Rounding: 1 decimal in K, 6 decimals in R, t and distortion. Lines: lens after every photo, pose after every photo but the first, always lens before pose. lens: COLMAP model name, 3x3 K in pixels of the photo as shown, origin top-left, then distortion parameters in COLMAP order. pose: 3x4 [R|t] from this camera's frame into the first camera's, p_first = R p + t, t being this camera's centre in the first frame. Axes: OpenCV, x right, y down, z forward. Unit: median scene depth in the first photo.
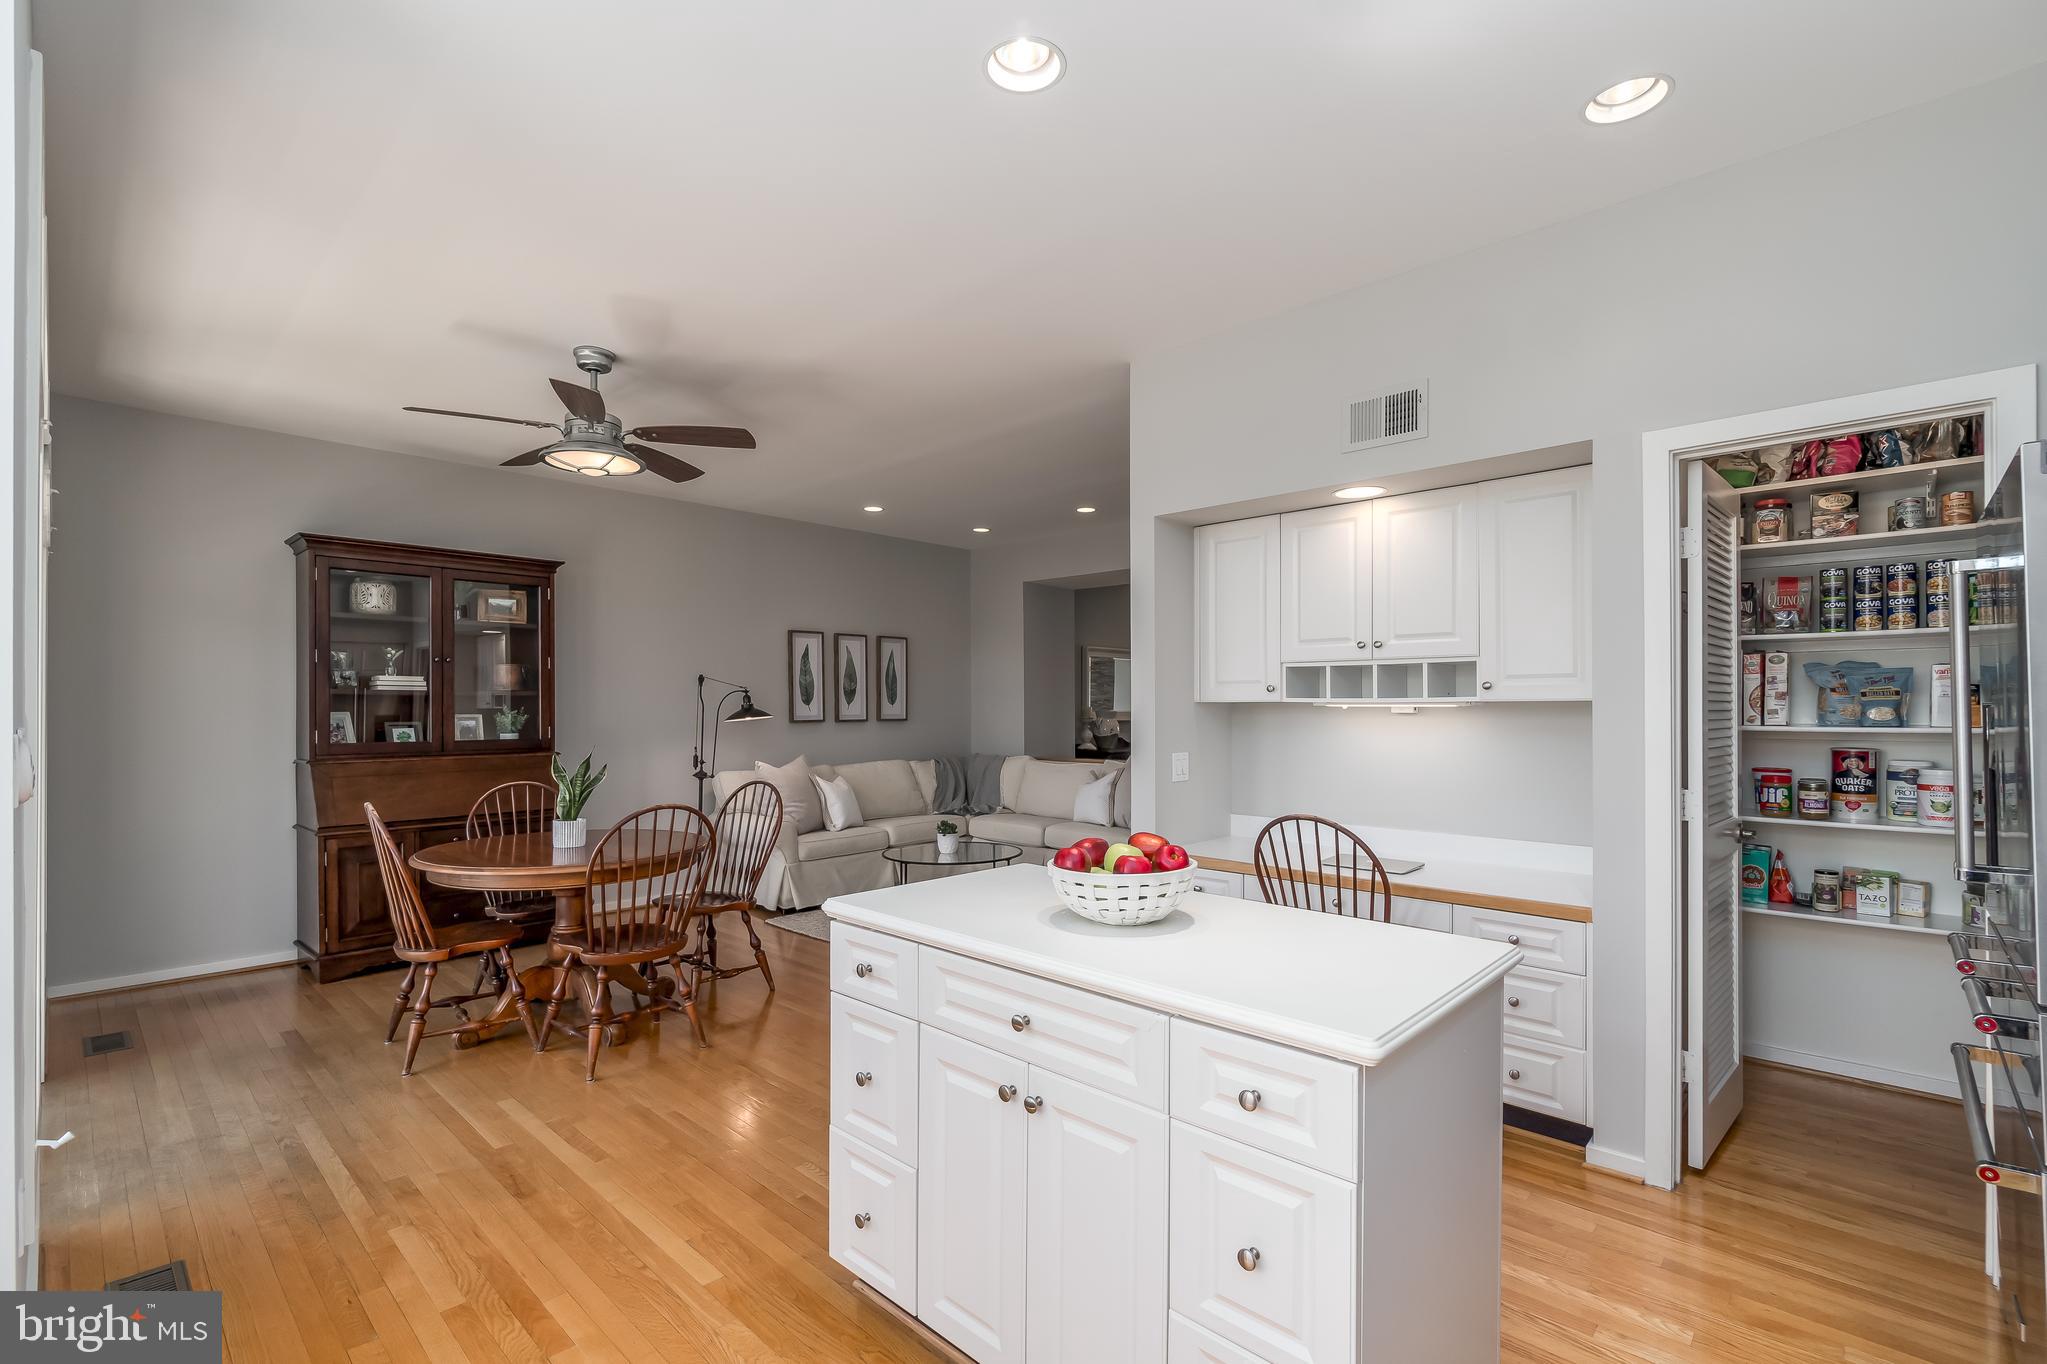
lens RADIAL K [[912.5, 0, 1019.9], [0, 912.5, 701.6], [0, 0, 1]] dist [-0.023534, 0.000223]
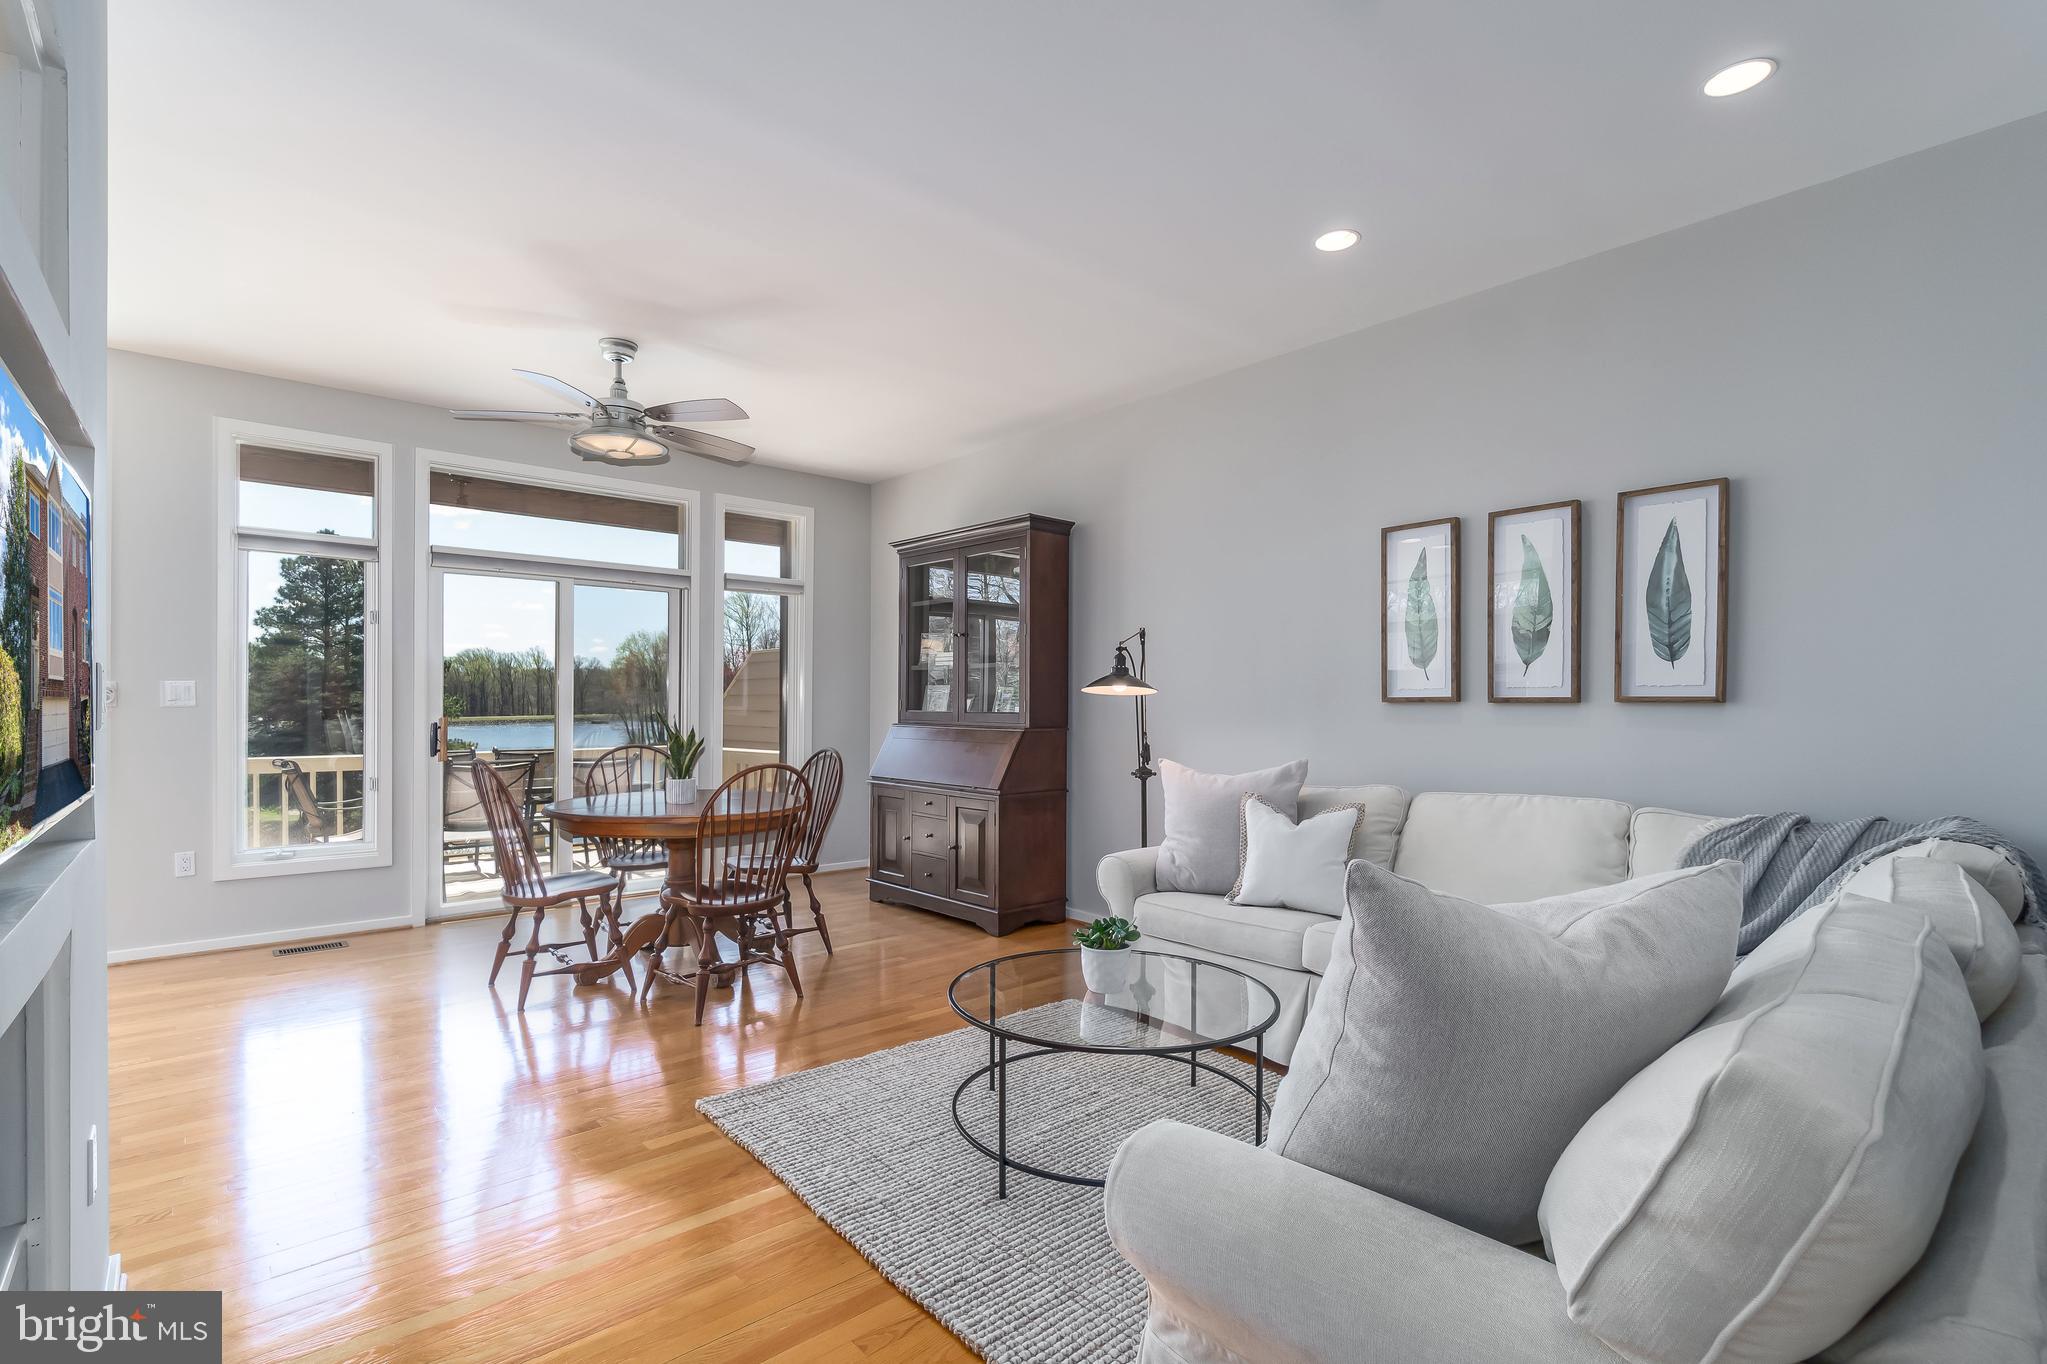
lens RADIAL K [[912.5, 0, 1019.9], [0, 912.5, 699.8], [0, 0, 1]] dist [-0.023534, 0.000223]
pose [[-0.096753, 0.002366, -0.995306, 0.392231], [0.004509, 0.999988, 0.001939, 0.025916], [0.995298, -0.004300, -0.096763, 1.100942]]
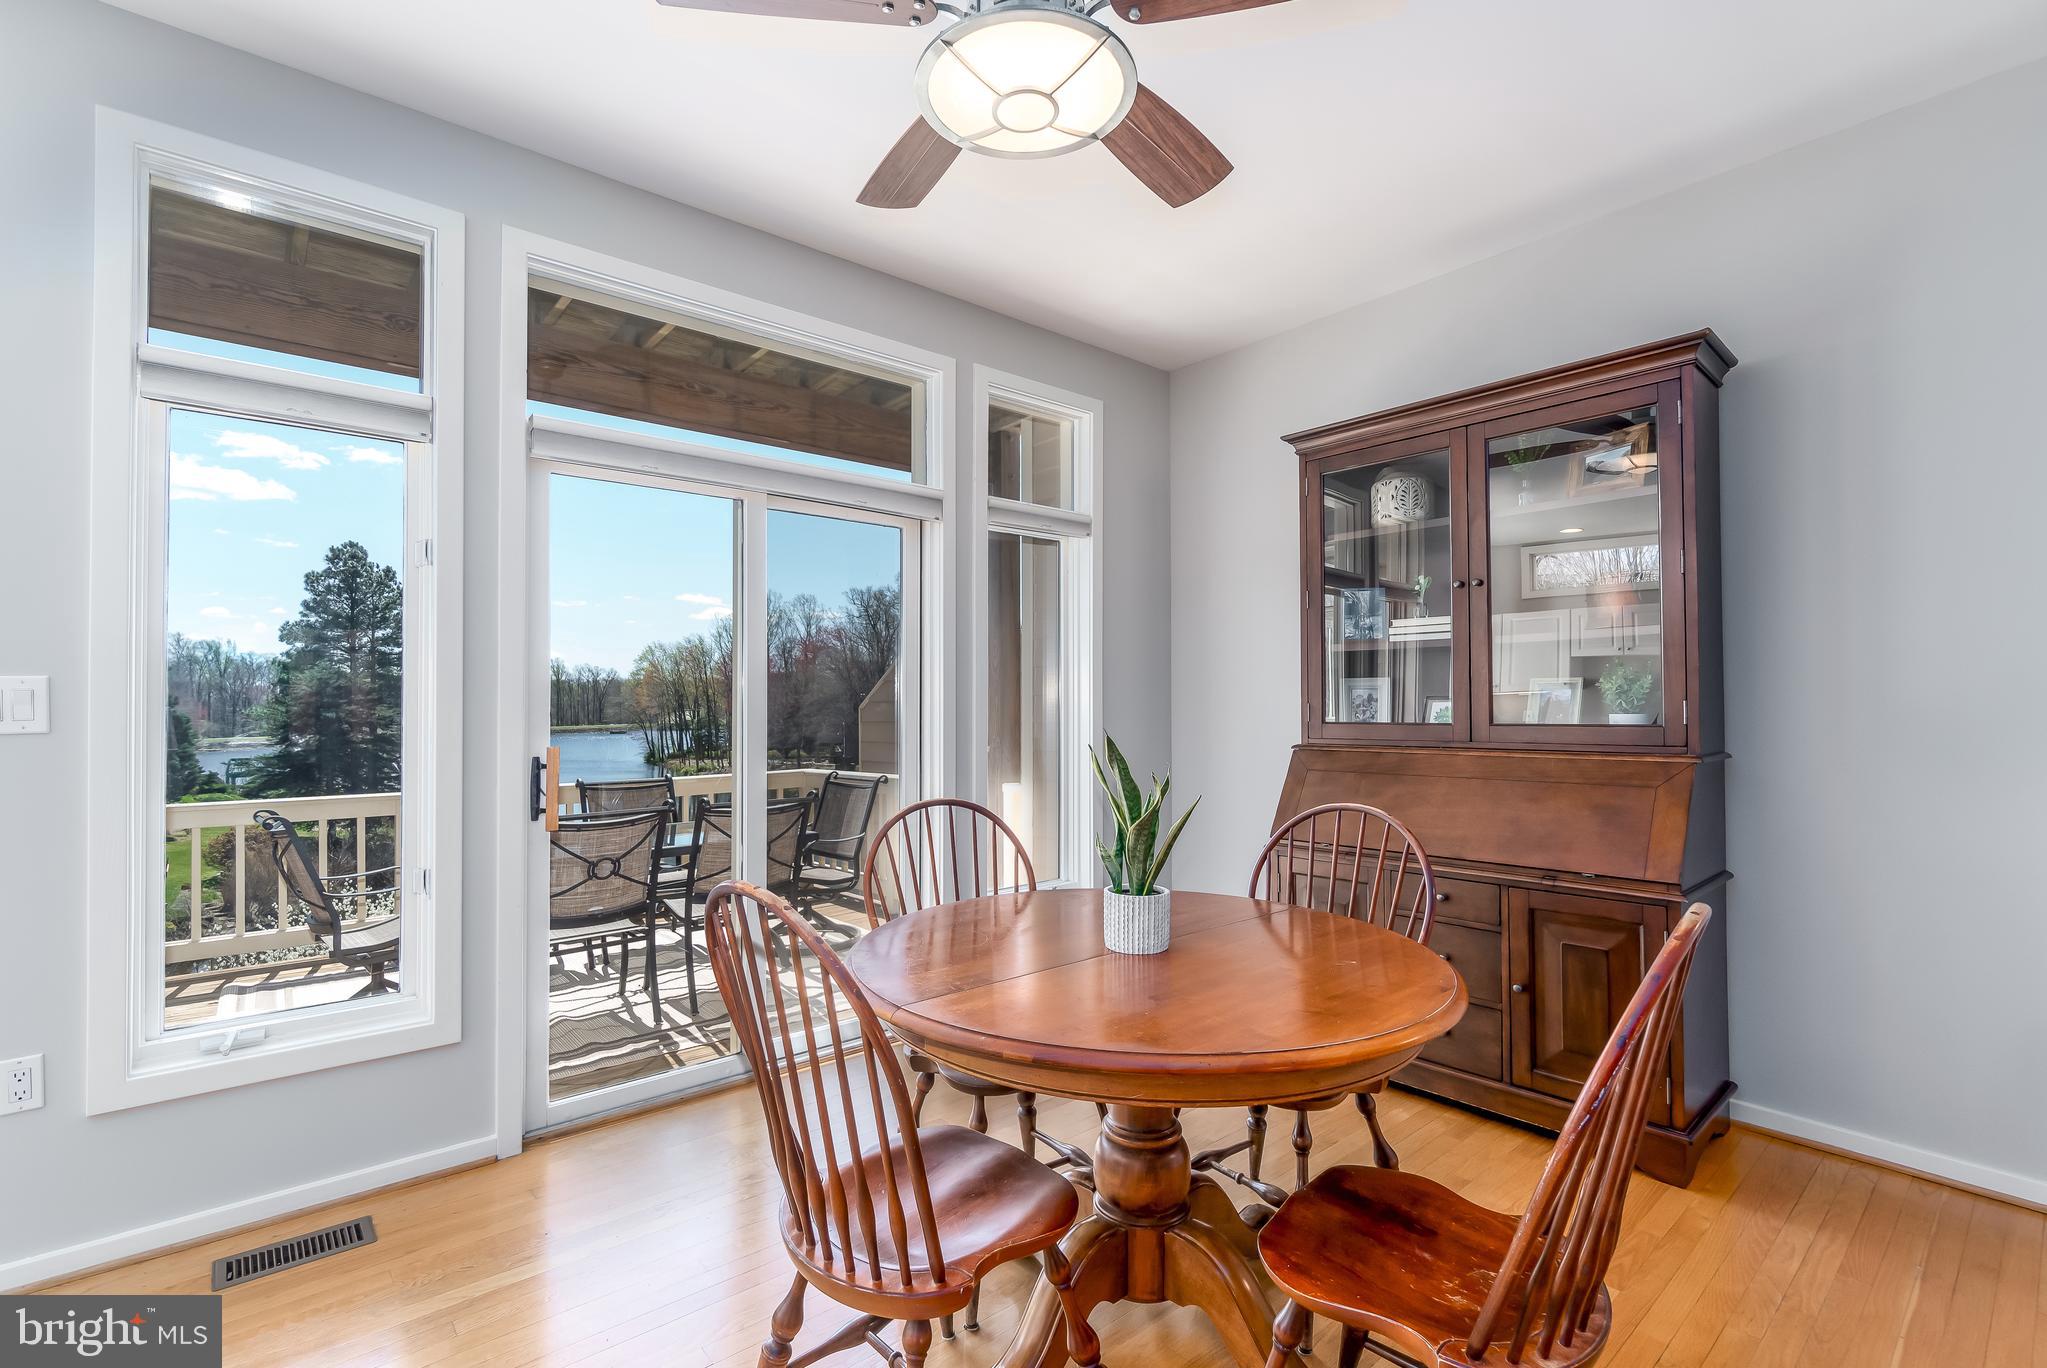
lens RADIAL K [[908.8, 0, 1022.0], [0, 908.8, 699.5], [0, 0, 1]] dist [-0.016793, -0.000392]
pose [[-0.114605, -0.003422, -0.993405, -0.024069], [0.016392, 0.999851, -0.005336, 0.024723], [0.993276, -0.016895, -0.114532, 0.725410]]
